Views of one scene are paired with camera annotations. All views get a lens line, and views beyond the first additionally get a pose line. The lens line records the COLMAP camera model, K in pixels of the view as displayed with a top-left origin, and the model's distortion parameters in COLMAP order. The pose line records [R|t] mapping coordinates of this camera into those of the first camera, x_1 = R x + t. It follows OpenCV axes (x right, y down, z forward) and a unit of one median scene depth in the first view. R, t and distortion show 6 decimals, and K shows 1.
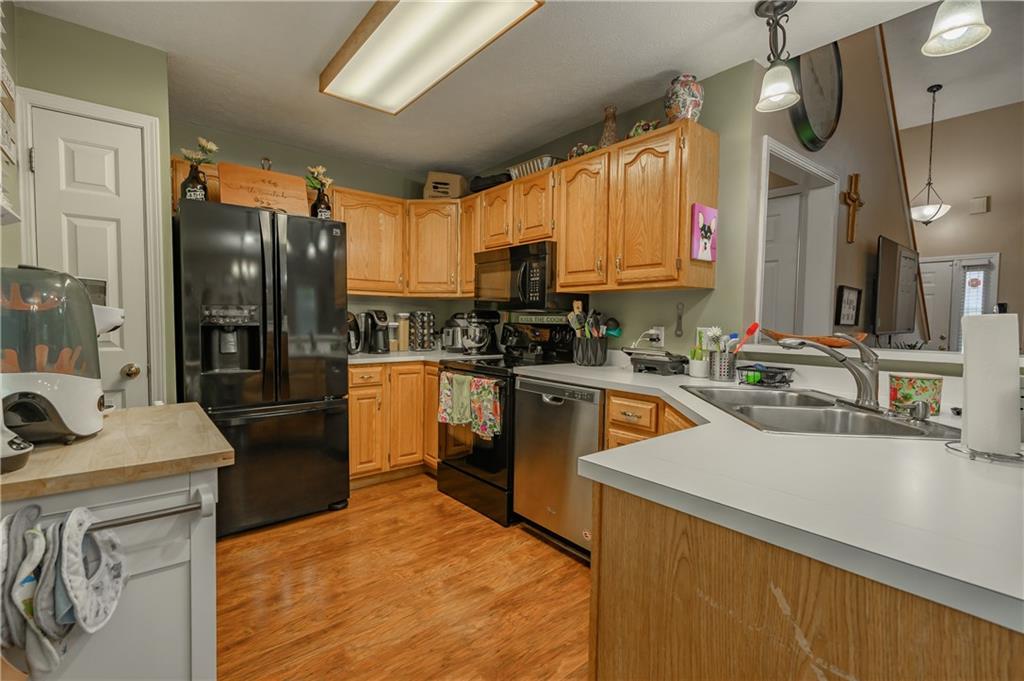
lens RADIAL K [[455.6, 0, 512.6], [0, 455.6, 342.0], [0, 0, 1]] dist [0.000763, -0.000091]
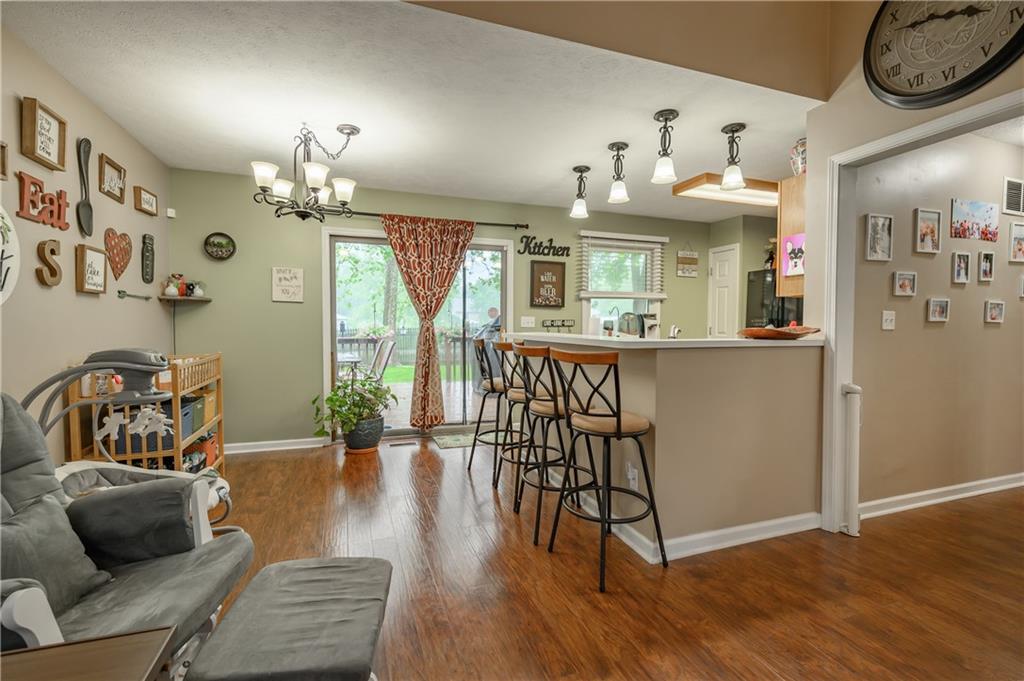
lens RADIAL K [[455.6, 0, 511.3], [0, 455.6, 338.4], [0, 0, 1]] dist [0.000763, -0.000091]
pose [[-0.332303, 0.020789, -0.942944, 1.563033], [-0.056103, 0.997551, 0.041764, -0.002981], [0.941503, 0.066780, -0.330322, 0.536525]]
